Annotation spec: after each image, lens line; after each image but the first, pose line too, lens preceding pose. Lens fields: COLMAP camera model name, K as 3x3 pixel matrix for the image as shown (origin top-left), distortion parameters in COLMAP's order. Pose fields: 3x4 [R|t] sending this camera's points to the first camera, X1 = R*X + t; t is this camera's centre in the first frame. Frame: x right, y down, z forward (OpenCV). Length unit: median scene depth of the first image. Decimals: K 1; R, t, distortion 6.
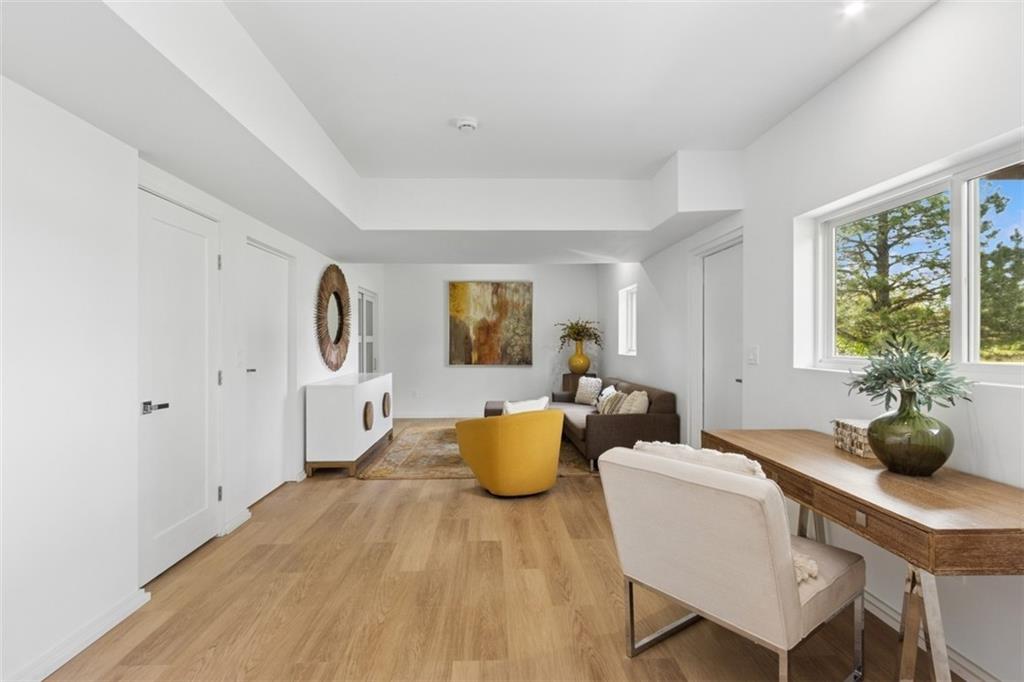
lens RADIAL K [[497.1, 0, 506.7], [0, 497.1, 337.2], [0, 0, 1]] dist [0.004018, 0.001200]
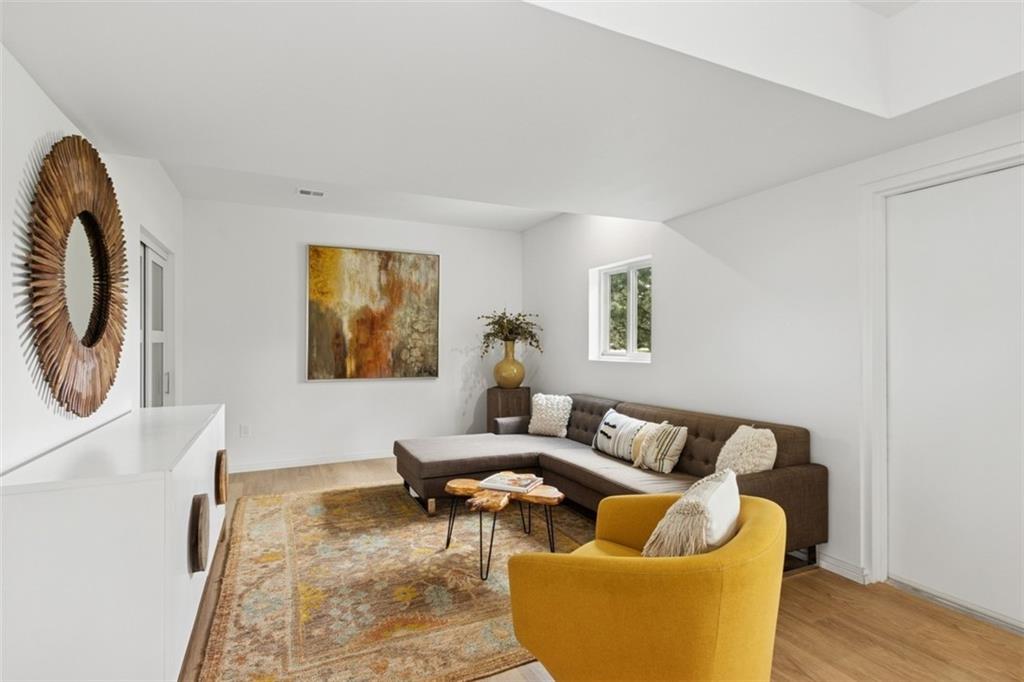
lens RADIAL K [[497.1, 0, 506.7], [0, 497.1, 337.2], [0, 0, 1]] dist [0.004018, 0.001200]
pose [[0.922089, 0.005390, 0.386940, -0.126825], [-0.004196, 0.999983, -0.003931, 0.004367], [-0.386955, 0.002001, 0.922097, 0.336433]]
